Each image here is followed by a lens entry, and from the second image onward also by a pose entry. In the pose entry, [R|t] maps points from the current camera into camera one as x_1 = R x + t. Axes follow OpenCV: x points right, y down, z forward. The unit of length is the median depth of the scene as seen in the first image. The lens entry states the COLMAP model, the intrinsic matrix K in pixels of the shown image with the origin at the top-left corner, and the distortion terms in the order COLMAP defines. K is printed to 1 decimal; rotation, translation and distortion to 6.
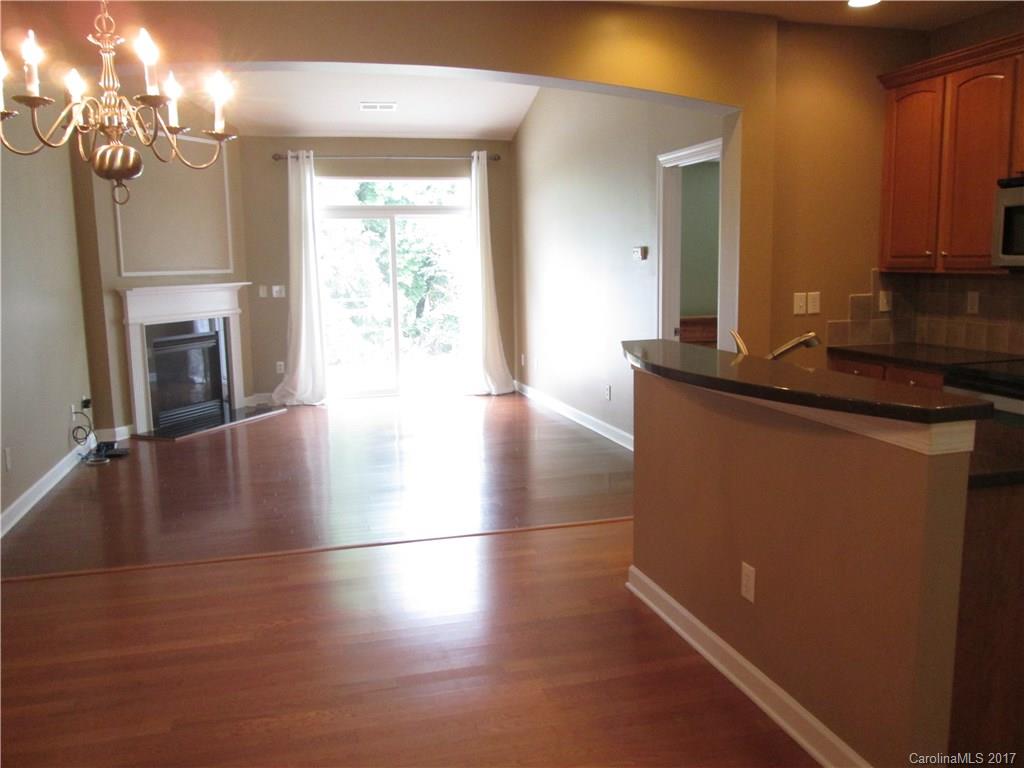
lens RADIAL K [[851.8, 0, 512.0], [0, 851.8, 384.0], [0, 0, 1]] dist [-0.046856, 0.011604]
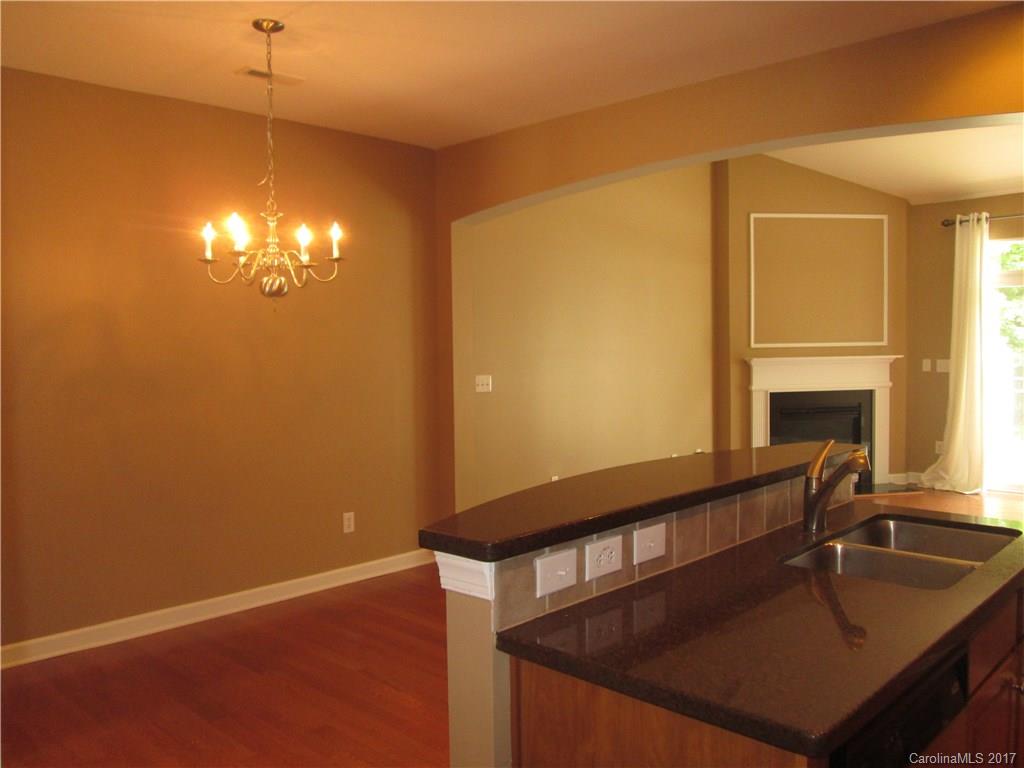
lens RADIAL K [[851.8, 0, 512.0], [0, 851.8, 384.0], [0, 0, 1]] dist [-0.046856, 0.011604]
pose [[0.504023, 0.051527, -0.862152, 0.292488], [-0.116573, 0.993143, -0.008794, -0.027185], [0.855787, 0.104936, 0.506574, 0.137230]]
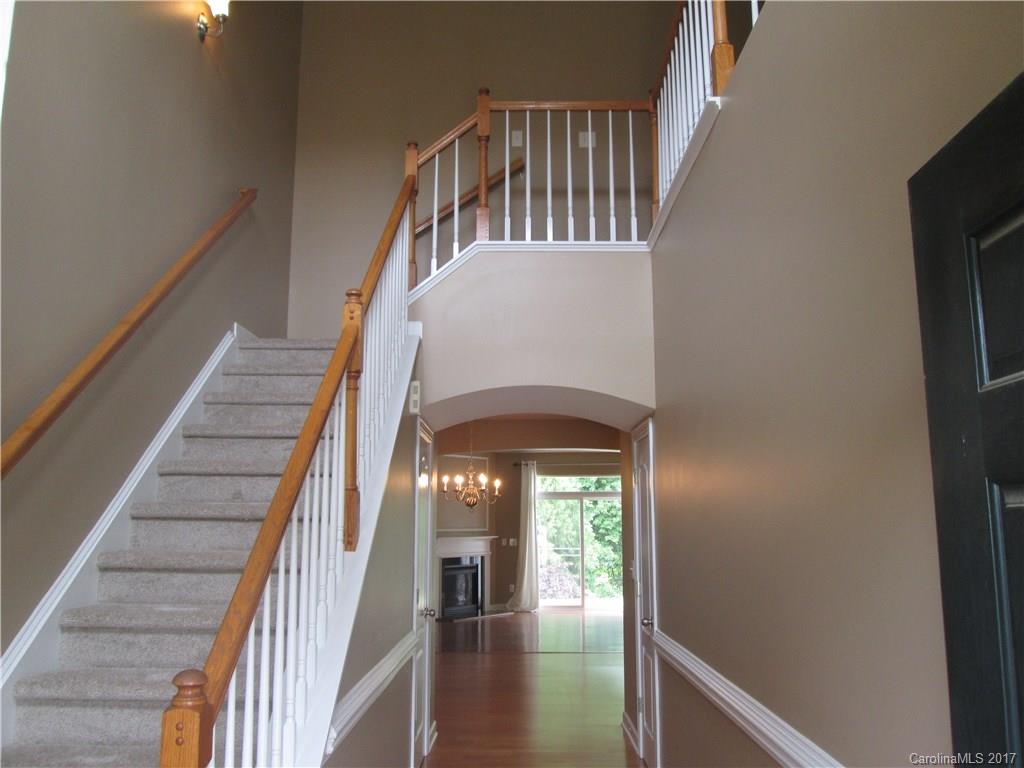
lens RADIAL K [[851.8, 0, 512.0], [0, 851.8, 384.0], [0, 0, 1]] dist [-0.046856, 0.011604]
pose [[0.962629, -0.028771, -0.269291, 0.193784], [-0.053004, 0.955097, -0.291514, 0.086702], [0.265586, 0.294894, 0.917879, -0.668264]]
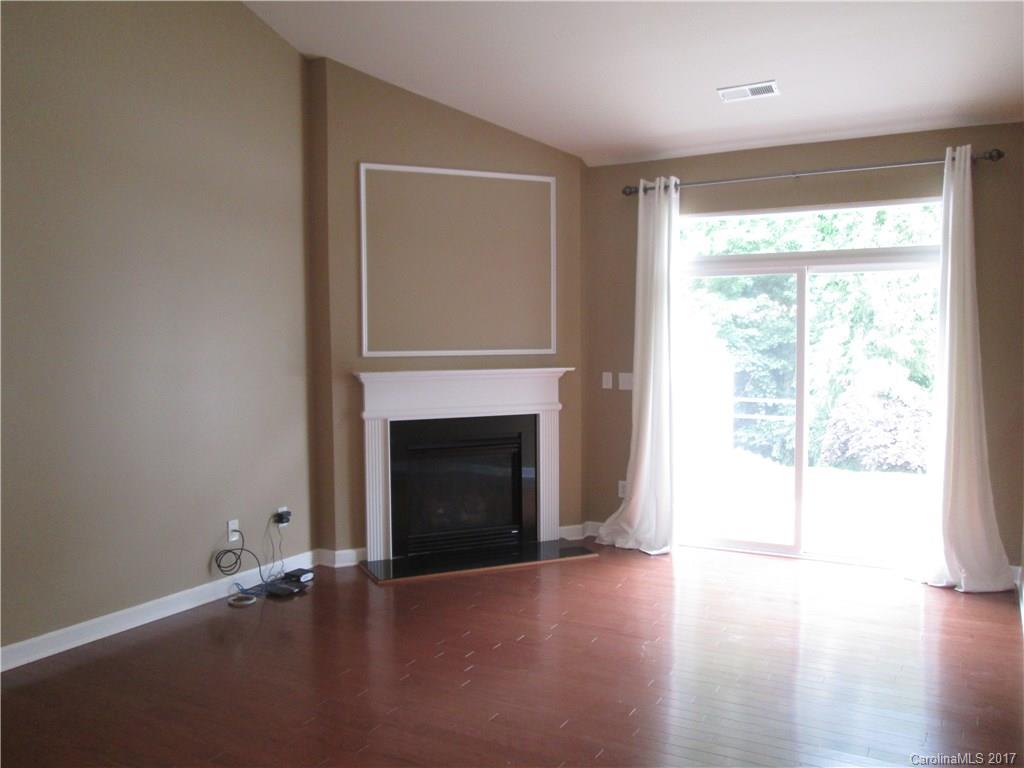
lens RADIAL K [[851.8, 0, 512.0], [0, 851.8, 384.0], [0, 0, 1]] dist [-0.046856, 0.011604]
pose [[0.715683, 0.050100, -0.696626, 0.151644], [-0.105528, 0.993730, -0.036947, -0.073635], [0.690407, 0.099956, 0.716482, 0.448699]]
